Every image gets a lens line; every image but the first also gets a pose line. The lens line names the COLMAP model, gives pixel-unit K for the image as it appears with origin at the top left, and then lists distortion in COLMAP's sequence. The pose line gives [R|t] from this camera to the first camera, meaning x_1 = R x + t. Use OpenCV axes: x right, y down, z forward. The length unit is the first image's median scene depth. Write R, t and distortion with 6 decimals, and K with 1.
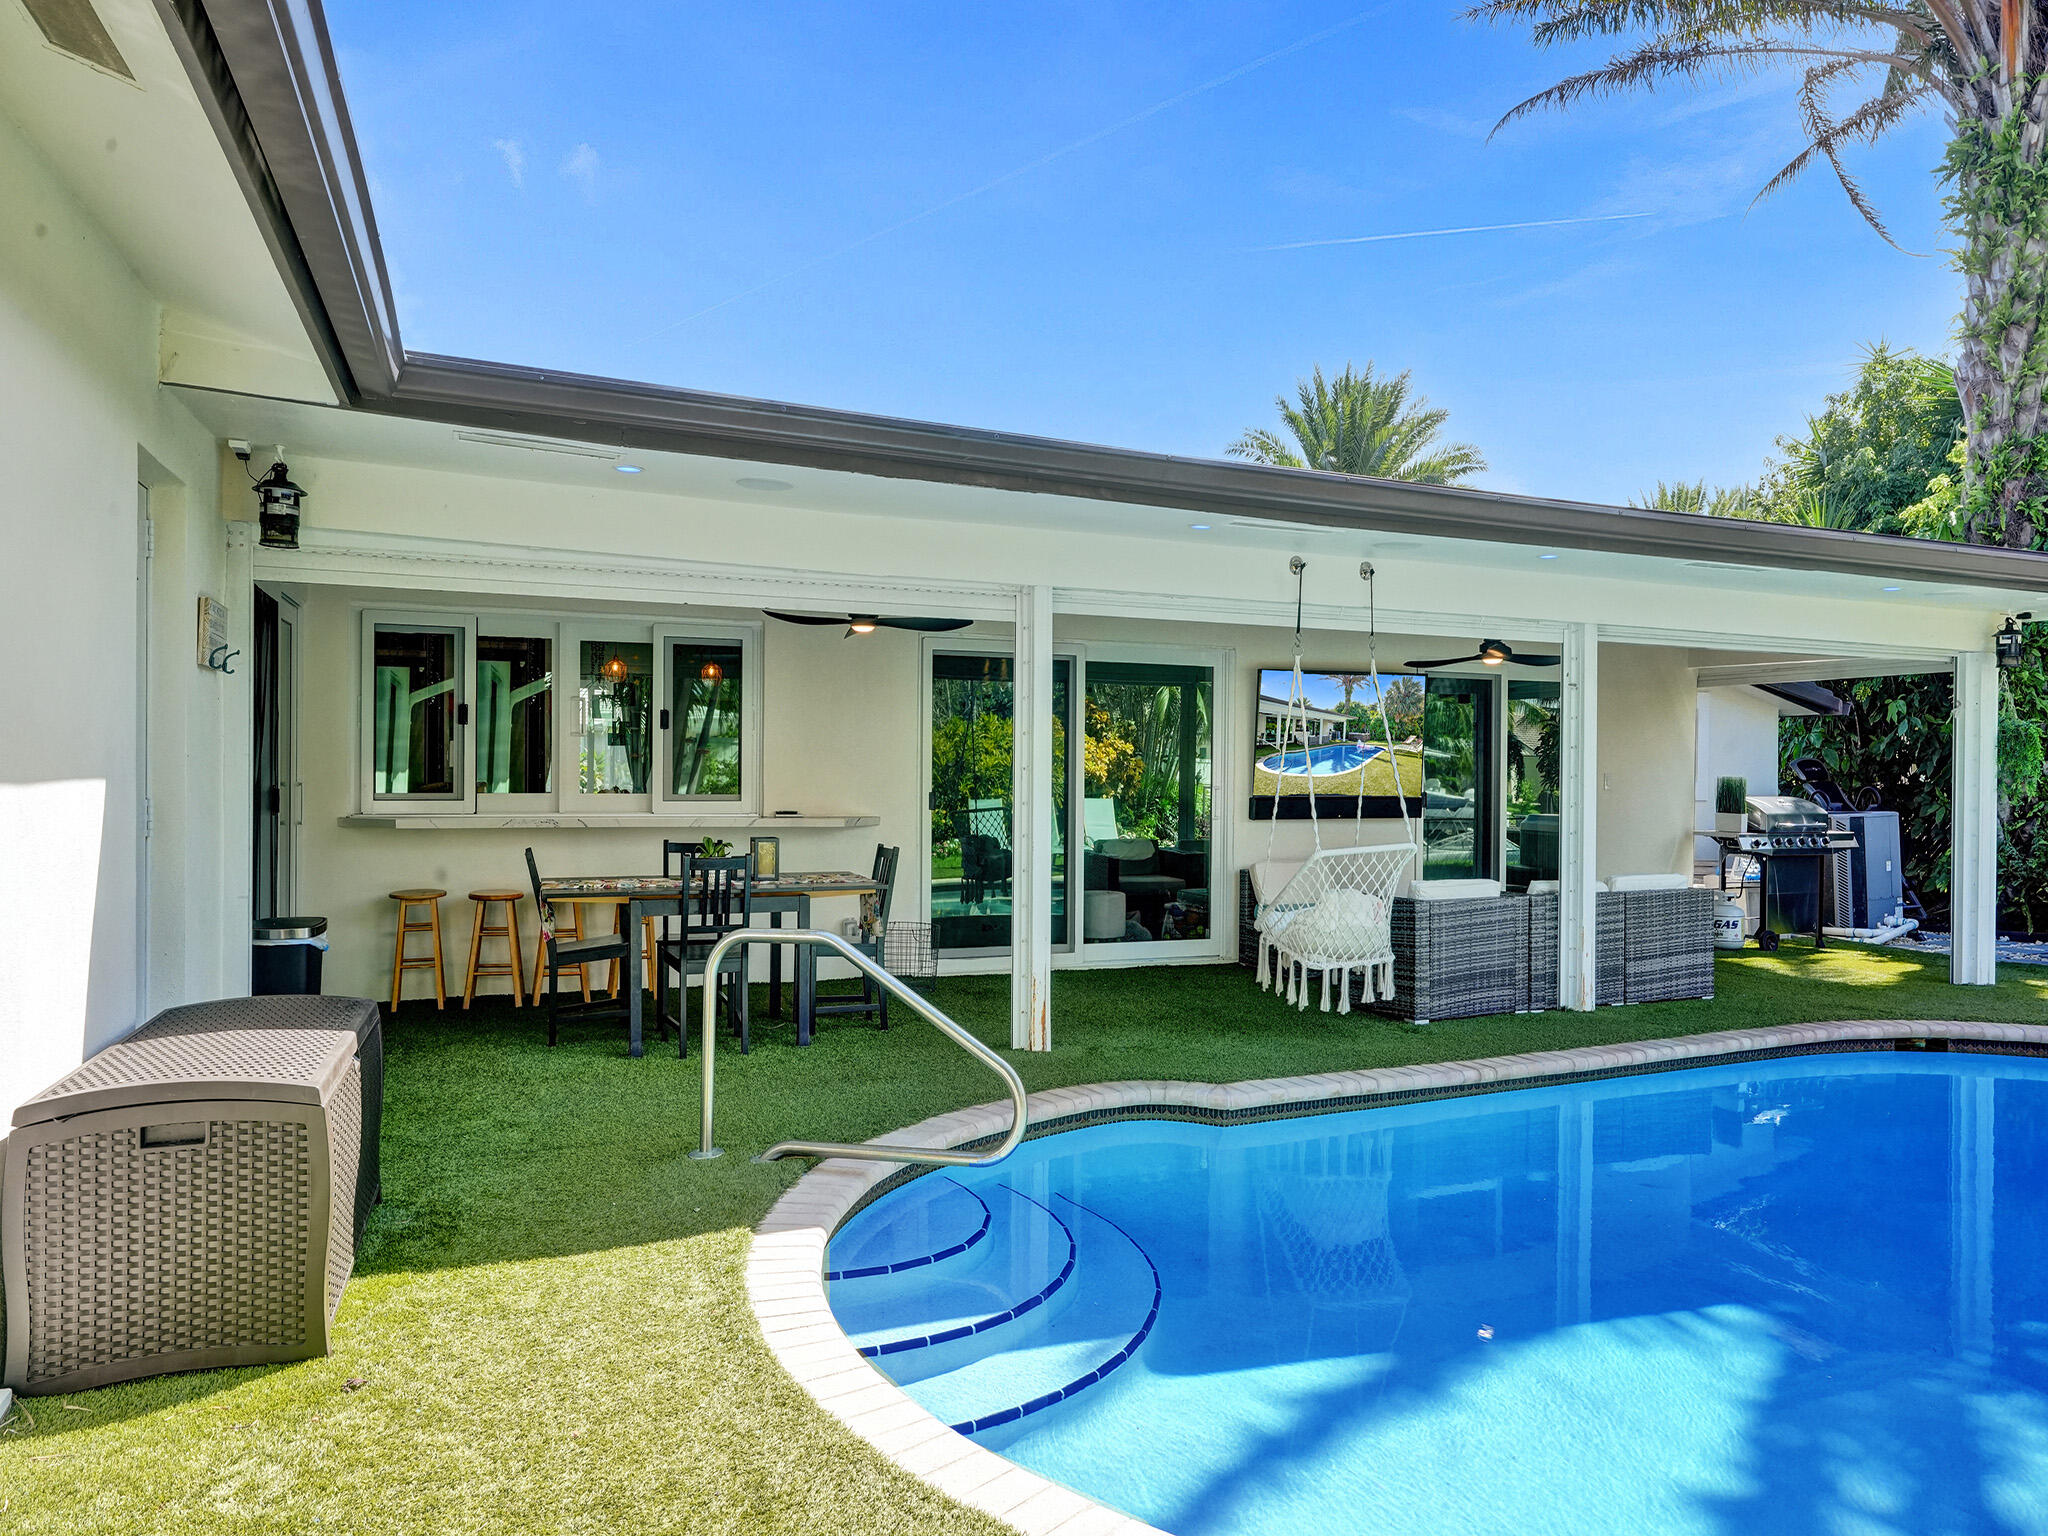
lens RADIAL K [[1273.6, 0, 1039.5], [0, 1273.6, 768.6], [0, 0, 1]] dist [0.056267, -0.000126]
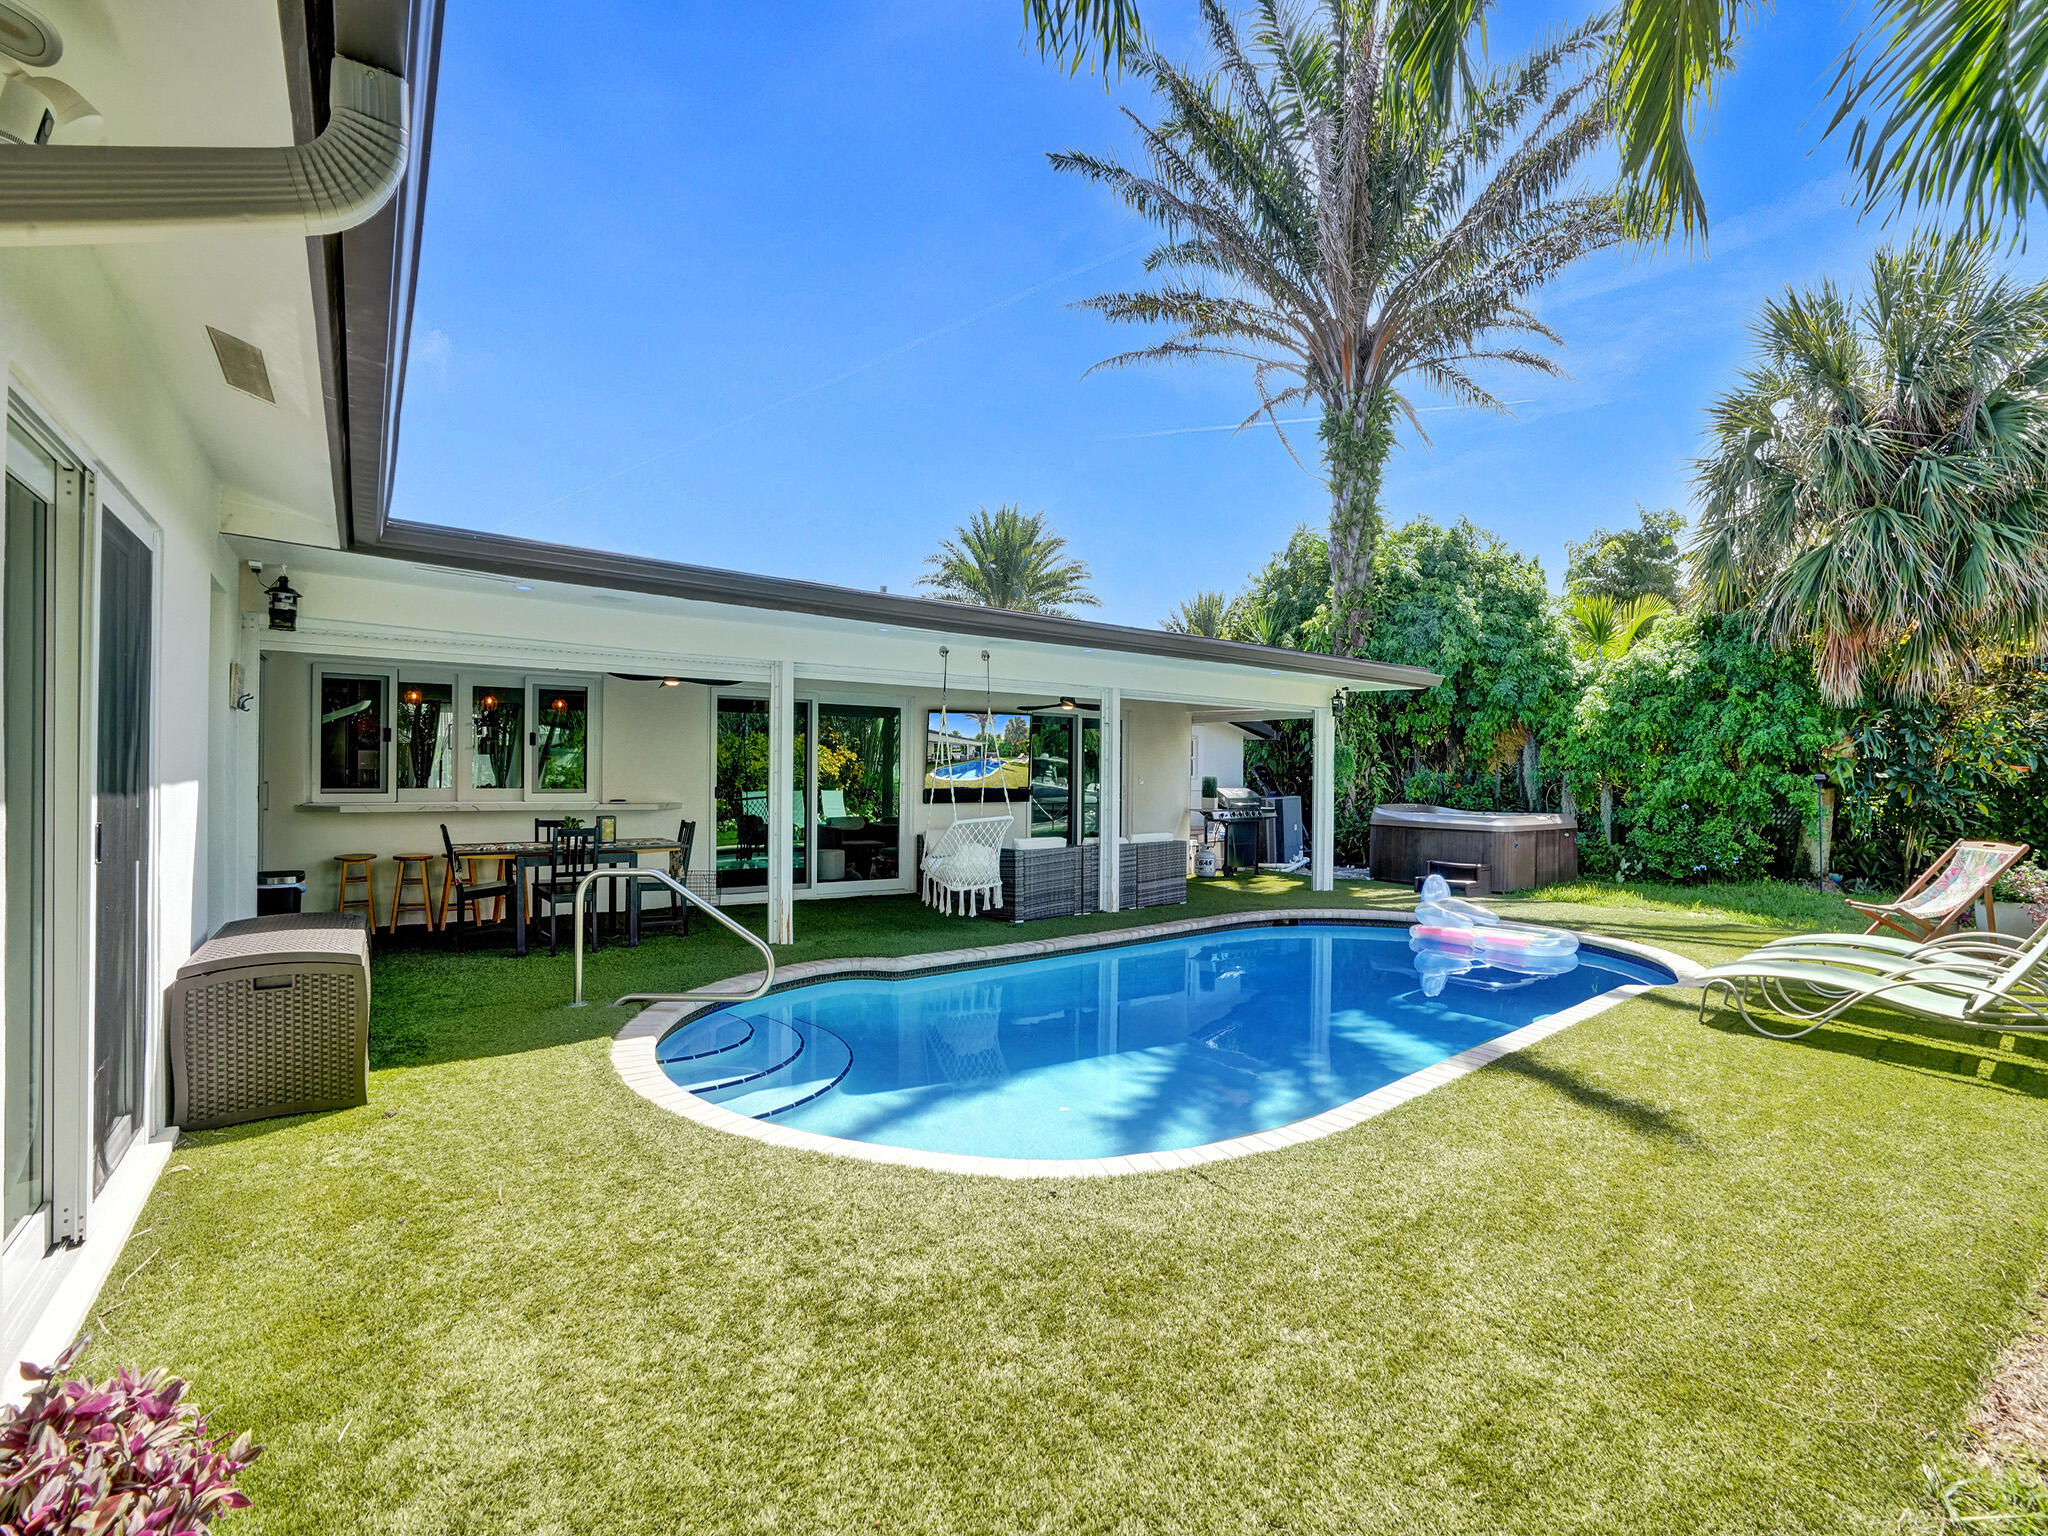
lens RADIAL K [[984.8, 0, 1050.6], [0, 984.8, 773.7], [0, 0, 1]] dist [-0.035501, 0.007033]
pose [[0.969915, 0.000640, 0.243445, 0.019783], [-0.002161, 0.999980, 0.005983, -0.005961], [-0.243436, -0.006329, 0.969896, -0.268176]]
